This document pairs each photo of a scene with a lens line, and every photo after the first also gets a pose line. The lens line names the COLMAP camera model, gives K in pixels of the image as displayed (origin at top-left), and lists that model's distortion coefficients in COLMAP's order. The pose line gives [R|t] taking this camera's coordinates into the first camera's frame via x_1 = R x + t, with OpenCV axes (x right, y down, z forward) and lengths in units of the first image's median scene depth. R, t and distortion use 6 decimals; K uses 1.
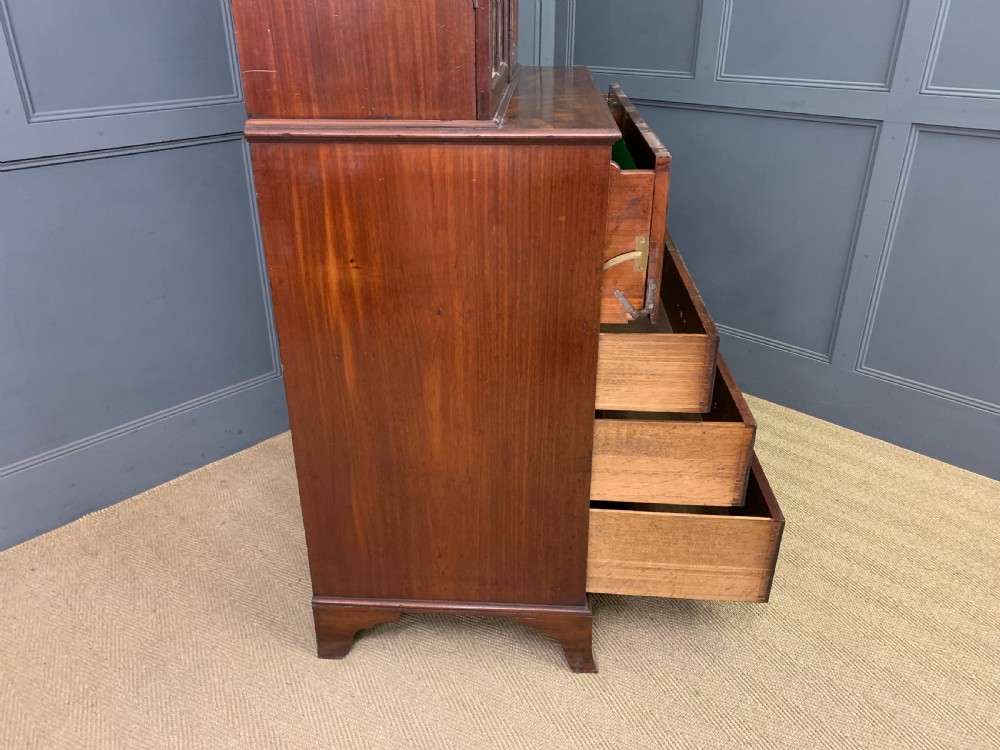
lens RADIAL K [[764.2, 0, 502.2], [0, 764.2, 371.5], [0, 0, 1]] dist [0.045367, -0.055189]
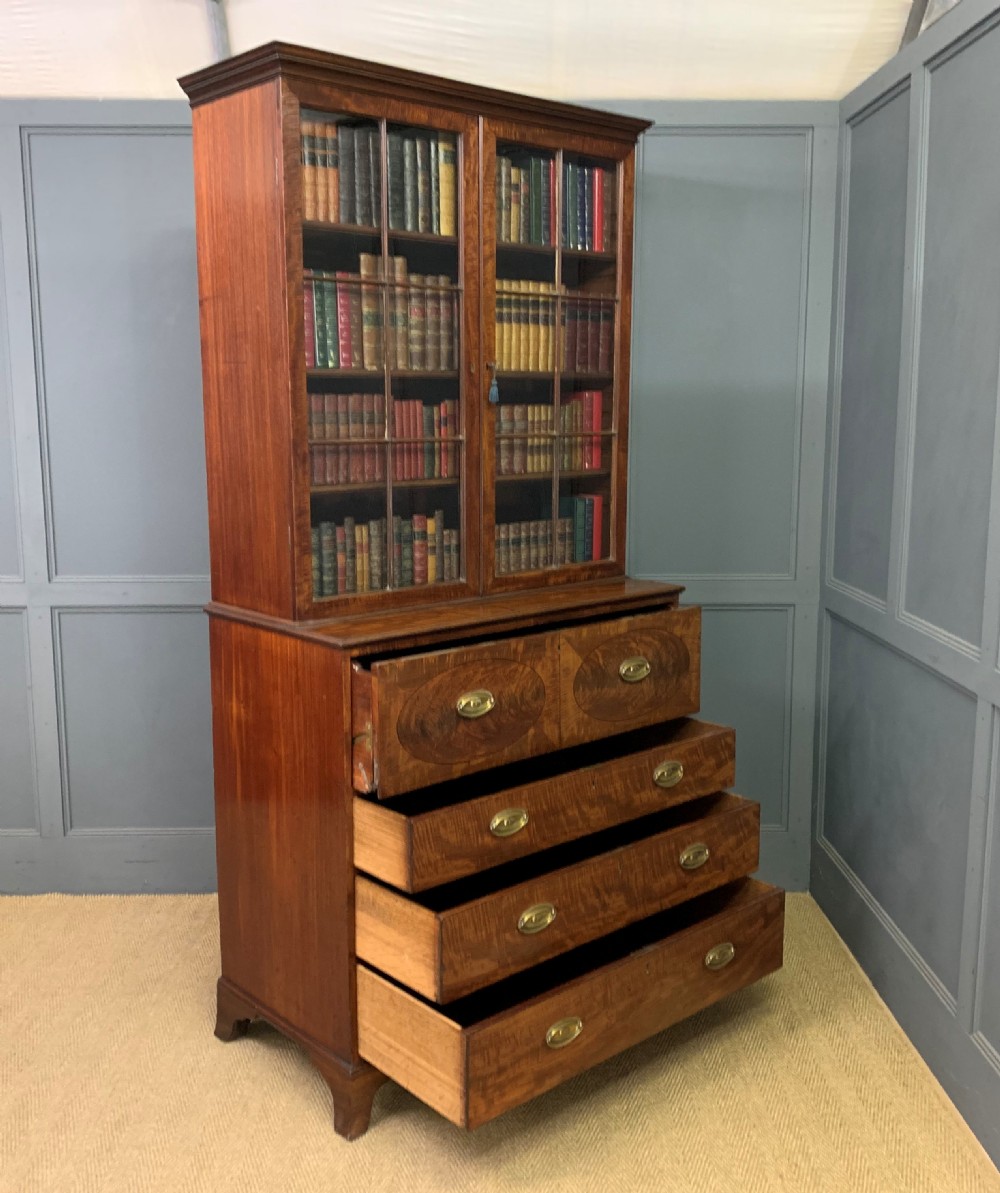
lens RADIAL K [[1214.3, 0, 482.3], [0, 1214.3, 583.8], [0, 0, 1]] dist [0.017423, -0.001364]
pose [[0.706784, 0.109510, -0.698902, 1.509315], [-0.306506, 0.937805, -0.163020, -0.111126], [0.637582, 0.329438, 0.696391, -0.302289]]
